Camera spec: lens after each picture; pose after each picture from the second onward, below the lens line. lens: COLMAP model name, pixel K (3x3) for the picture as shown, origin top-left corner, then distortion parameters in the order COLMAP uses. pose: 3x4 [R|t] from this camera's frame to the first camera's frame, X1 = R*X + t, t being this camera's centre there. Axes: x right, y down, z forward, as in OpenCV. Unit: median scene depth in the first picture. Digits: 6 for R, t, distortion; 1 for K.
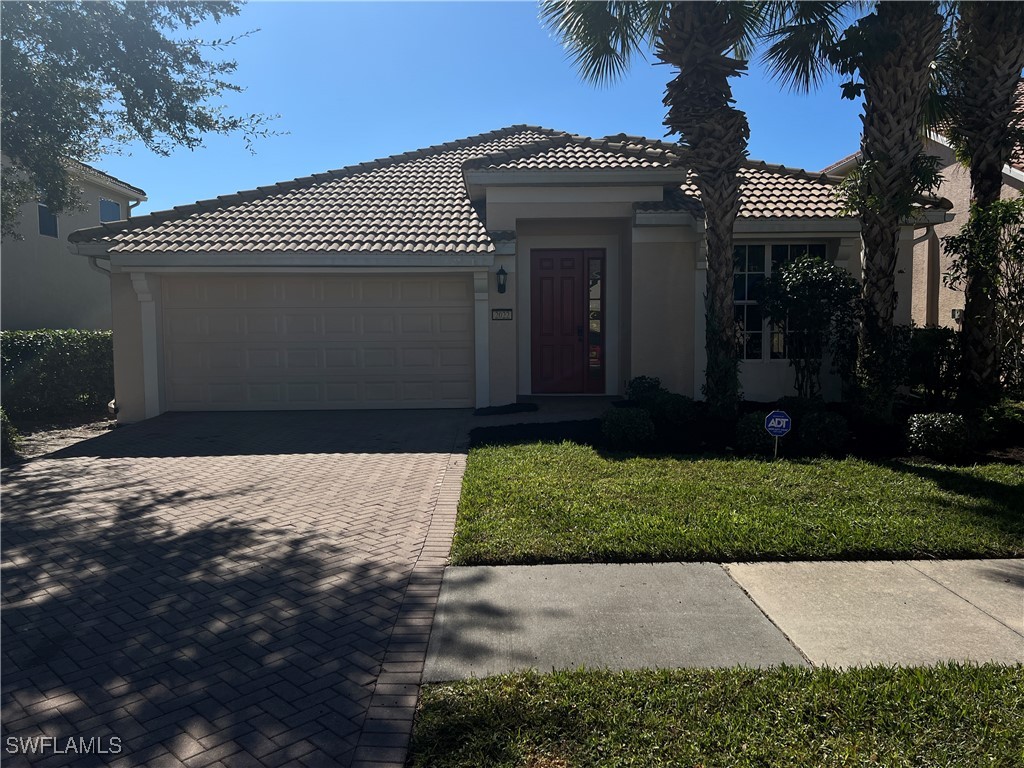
lens RADIAL K [[781.1, 0, 498.2], [0, 781.1, 384.9], [0, 0, 1]] dist [0.100724, -0.102458]
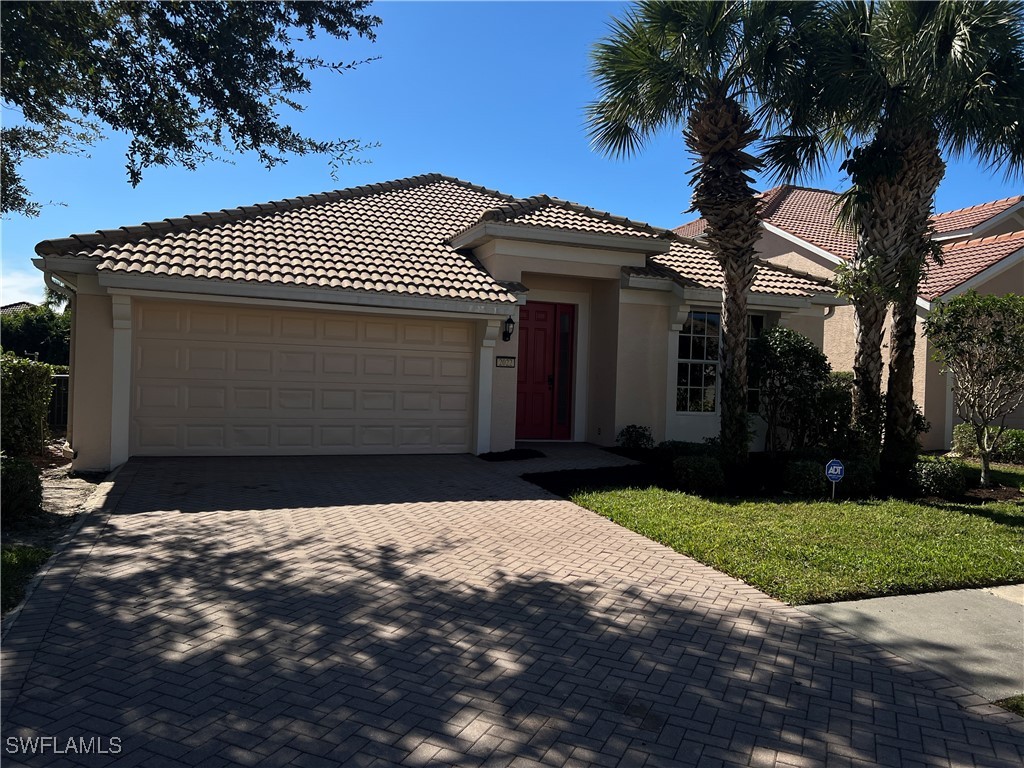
lens RADIAL K [[781.1, 0, 498.2], [0, 781.1, 384.9], [0, 0, 1]] dist [0.100724, -0.102458]
pose [[0.933081, 0.035223, 0.357938, -0.459368], [-0.016476, 0.998334, -0.055293, -0.004413], [-0.359289, 0.045696, 0.932107, 0.064036]]
